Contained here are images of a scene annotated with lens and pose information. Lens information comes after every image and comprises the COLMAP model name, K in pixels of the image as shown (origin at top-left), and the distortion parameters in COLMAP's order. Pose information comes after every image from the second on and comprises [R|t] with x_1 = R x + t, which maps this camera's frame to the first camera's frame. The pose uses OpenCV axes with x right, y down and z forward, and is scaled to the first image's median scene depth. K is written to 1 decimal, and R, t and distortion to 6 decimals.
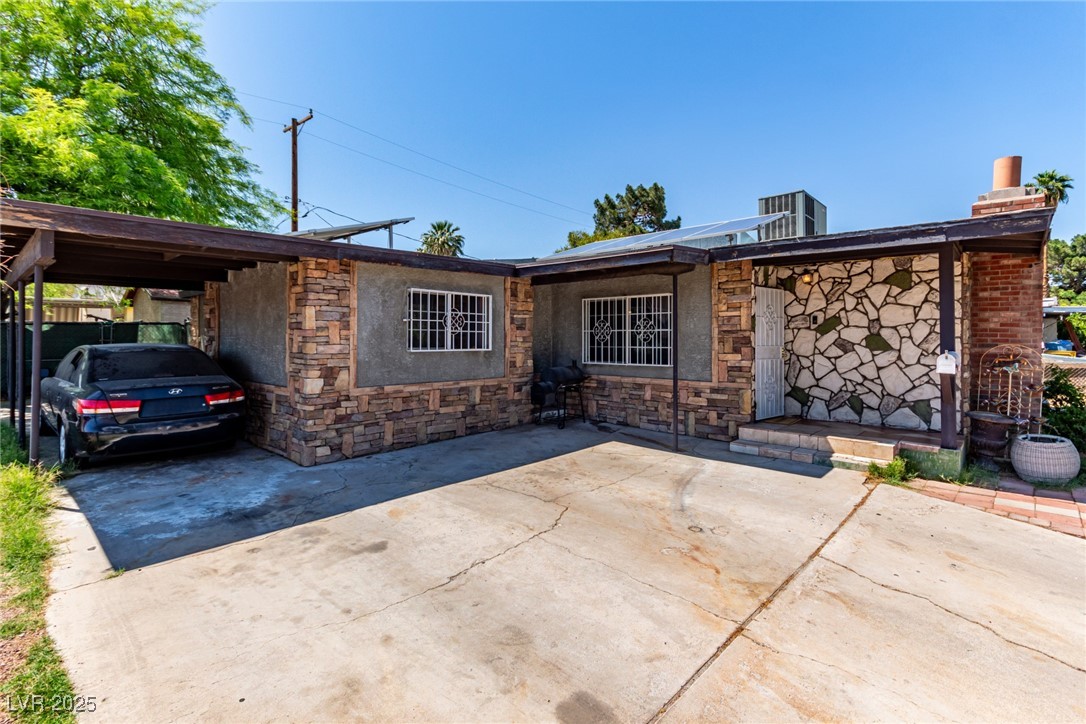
lens RADIAL K [[516.9, 0, 533.9], [0, 516.9, 330.7], [0, 0, 1]] dist [-0.003517, 0.000076]
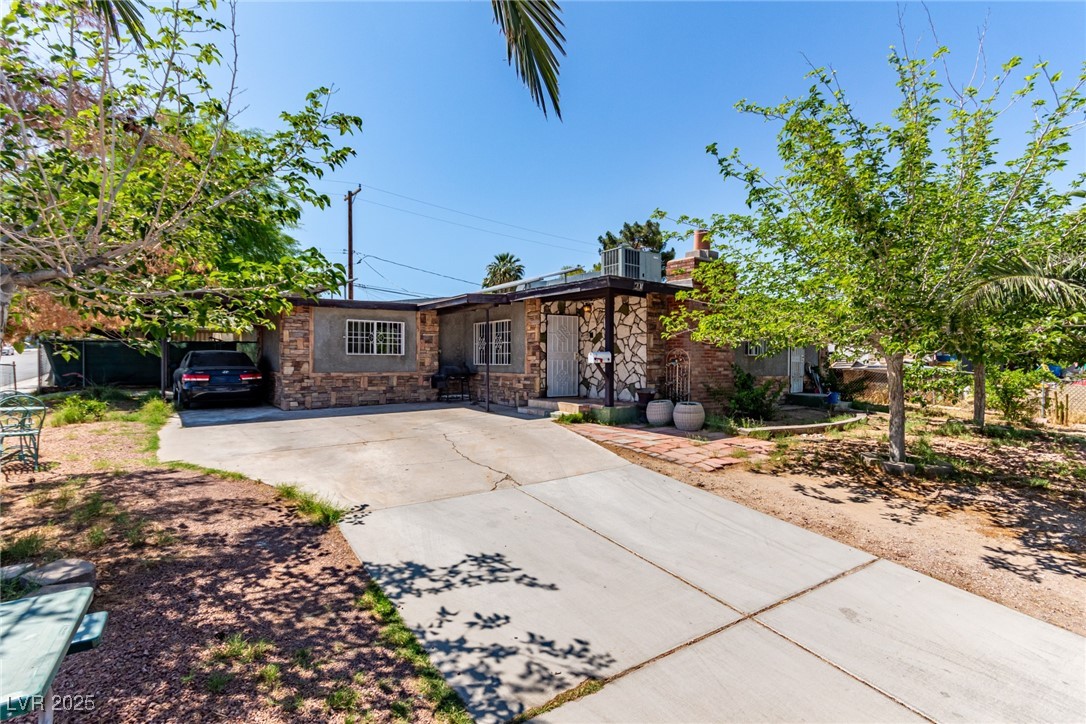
lens RADIAL K [[516.9, 0, 542.9], [0, 516.9, 360.0], [0, 0, 1]] dist [-0.003517, 0.000076]
pose [[0.982639, -0.000229, -0.185526, 0.704464], [0.002859, 0.999899, 0.013908, 0.033698], [0.185504, -0.014197, 0.982541, -0.595751]]
